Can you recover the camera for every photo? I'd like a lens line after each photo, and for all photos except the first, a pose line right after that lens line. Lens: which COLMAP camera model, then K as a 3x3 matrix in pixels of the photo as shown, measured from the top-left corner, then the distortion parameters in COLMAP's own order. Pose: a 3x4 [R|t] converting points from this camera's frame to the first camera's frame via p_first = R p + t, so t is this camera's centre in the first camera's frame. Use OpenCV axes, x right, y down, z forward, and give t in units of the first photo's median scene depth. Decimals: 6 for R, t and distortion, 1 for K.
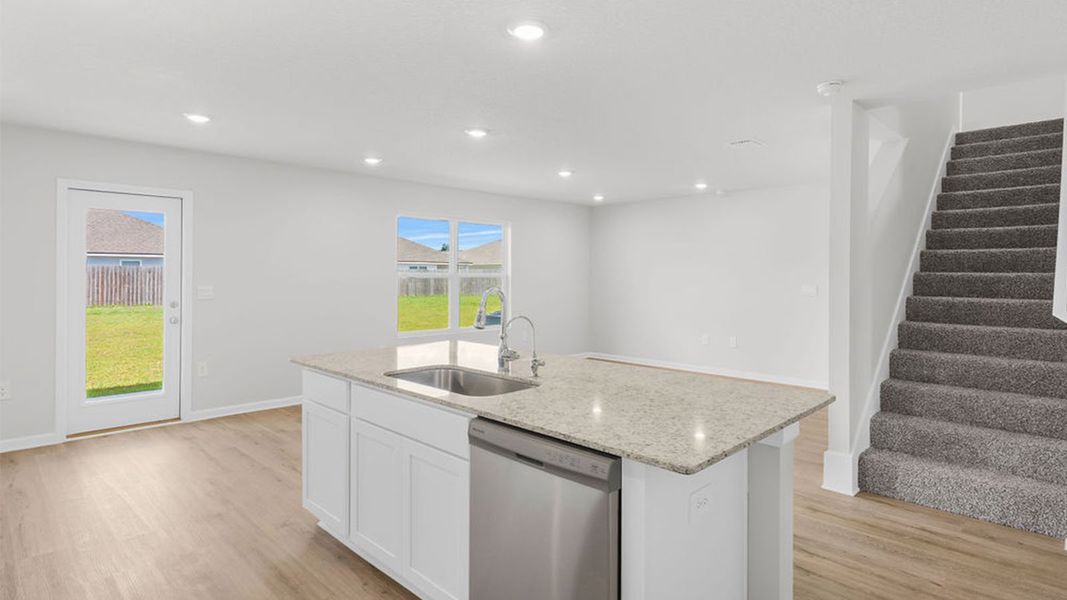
lens RADIAL K [[549.5, 0, 551.2], [0, 549.5, 271.4], [0, 0, 1]] dist [0.001655, 0.000244]
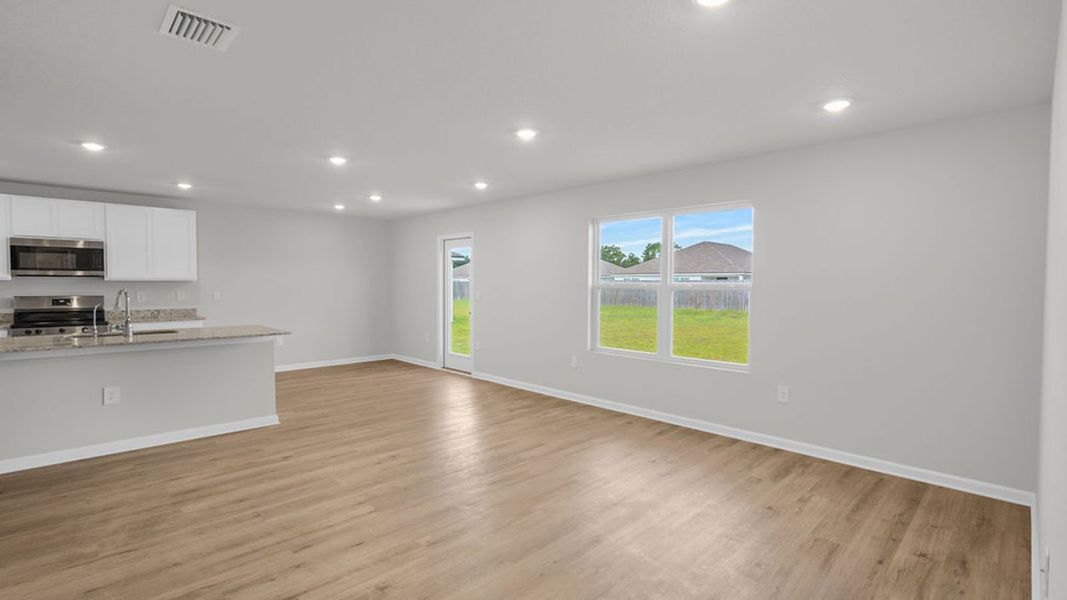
lens RADIAL K [[486.3, 0, 538.8], [0, 486.3, 299.5], [0, 0, 1]] dist [0.001300, 0.000154]
pose [[-0.041993, 0.026835, -0.998757, 0.159705], [-0.000257, 0.999639, 0.026870, 0.002236], [0.999118, 0.001385, -0.041971, 0.272449]]
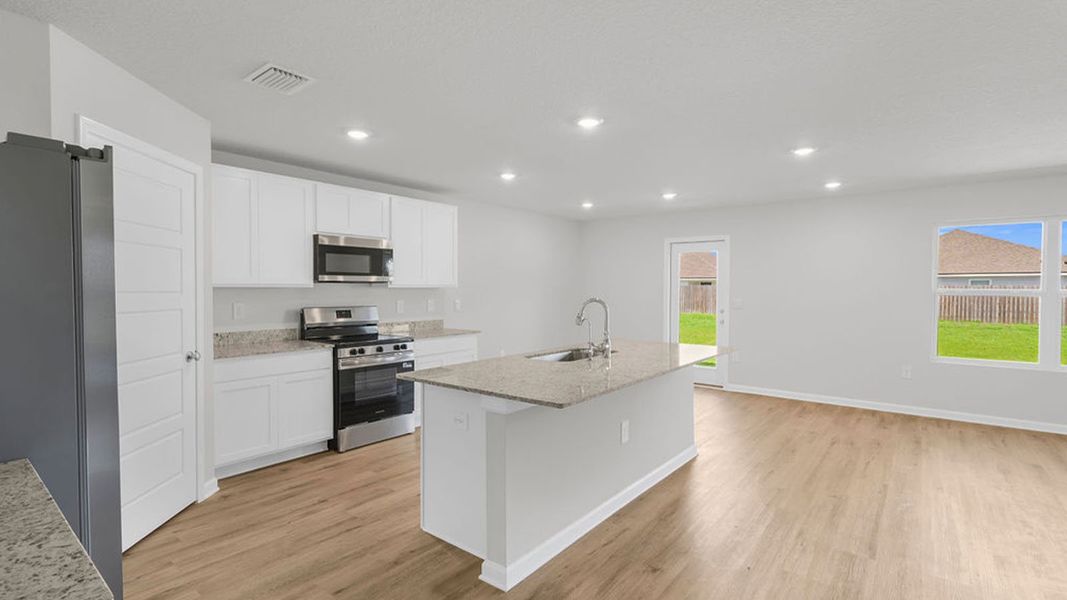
lens RADIAL K [[486.3, 0, 538.8], [0, 486.3, 299.5], [0, 0, 1]] dist [0.001300, 0.000154]
pose [[0.083873, 0.016903, -0.996333, 0.130969], [0.001357, 0.999853, 0.017077, 0.000914], [0.996476, -0.002784, 0.083838, 0.084184]]
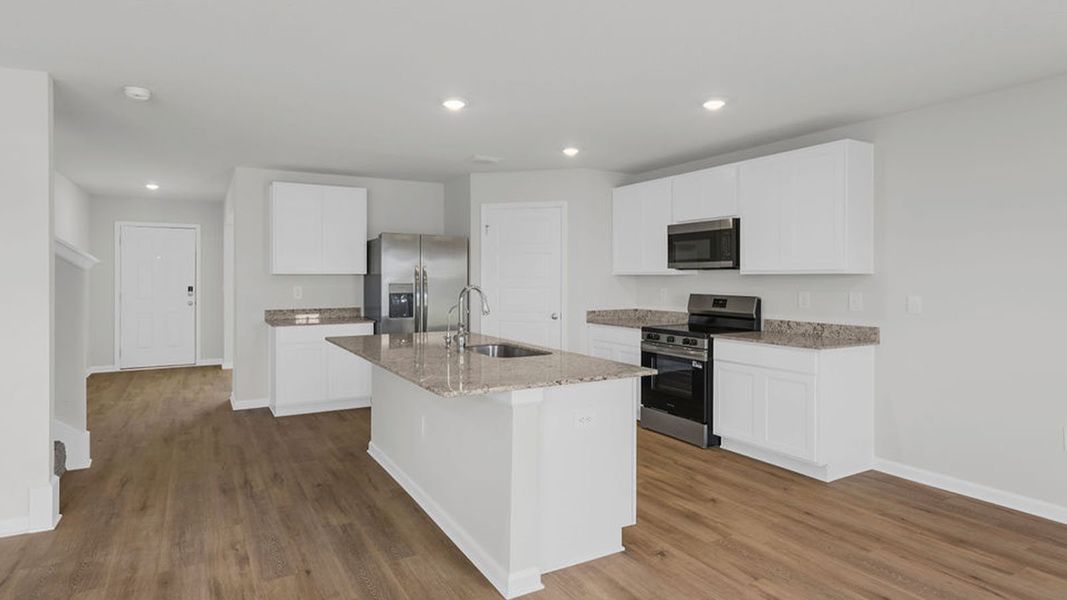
lens RADIAL K [[582.3, 0, 536.7], [0, 582.3, 280.0], [0, 0, 1]] dist [-0.003803, -0.000428]
pose [[-0.958262, -0.006552, 0.285815, -0.072647], [-0.005992, 0.999978, 0.002834, 0.001151], [-0.285827, 0.001003, -0.958281, 0.255727]]
